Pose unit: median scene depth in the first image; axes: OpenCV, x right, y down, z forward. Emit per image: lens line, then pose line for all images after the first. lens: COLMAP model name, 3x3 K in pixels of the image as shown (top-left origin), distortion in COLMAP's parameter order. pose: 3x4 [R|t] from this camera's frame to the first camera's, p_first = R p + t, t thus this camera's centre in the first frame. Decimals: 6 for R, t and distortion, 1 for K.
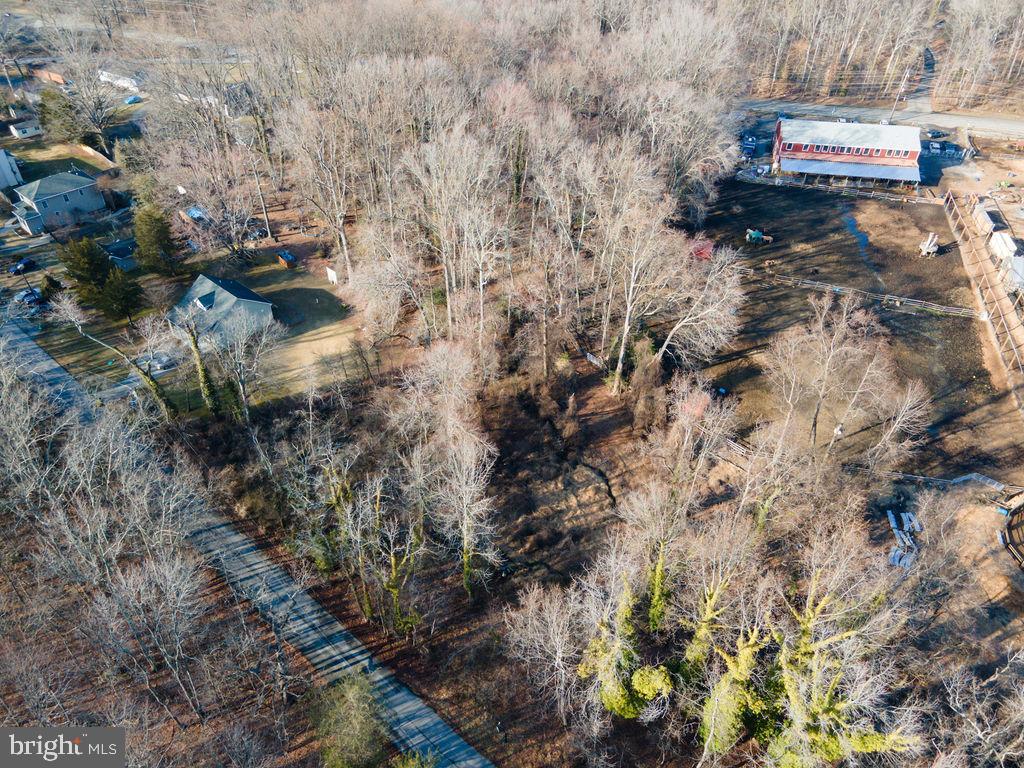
lens RADIAL K [[760.9, 0, 513.0], [0, 760.9, 382.3], [0, 0, 1]] dist [0.075798, 0.001999]
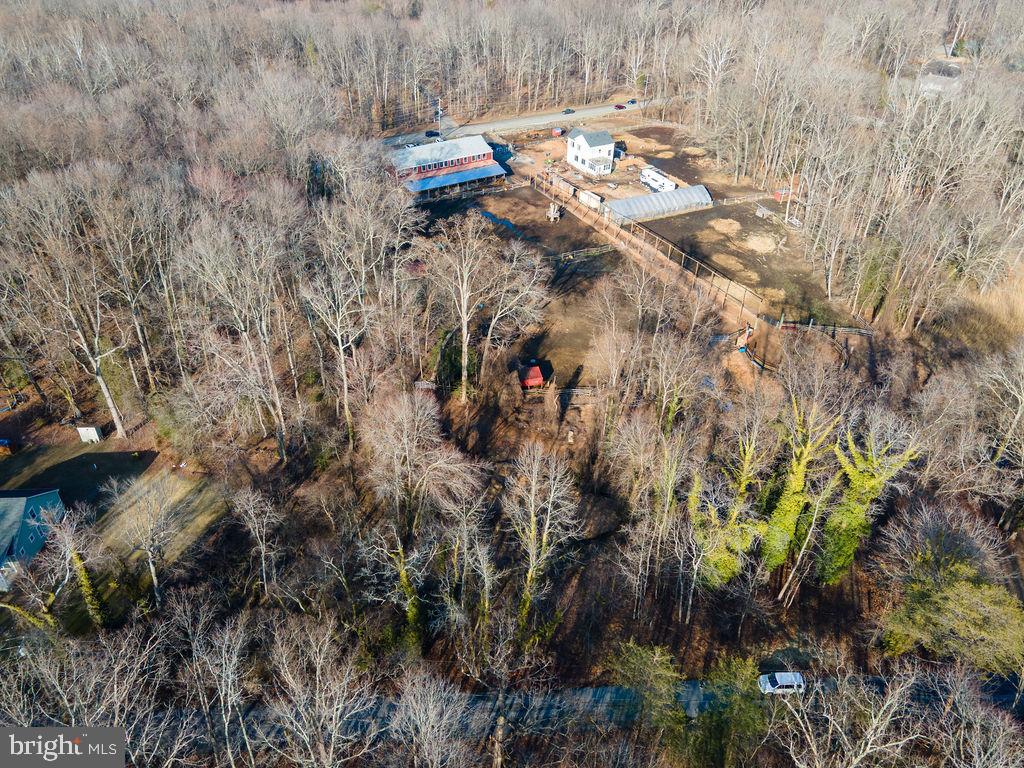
lens RADIAL K [[760.9, 0, 514.3], [0, 760.9, 386.3], [0, 0, 1]] dist [0.075798, 0.001999]
pose [[0.726458, -0.403075, 0.556588, -0.286095], [0.440624, 0.894731, 0.072853, -0.036219], [-0.527361, 0.192321, 0.827589, 0.048443]]
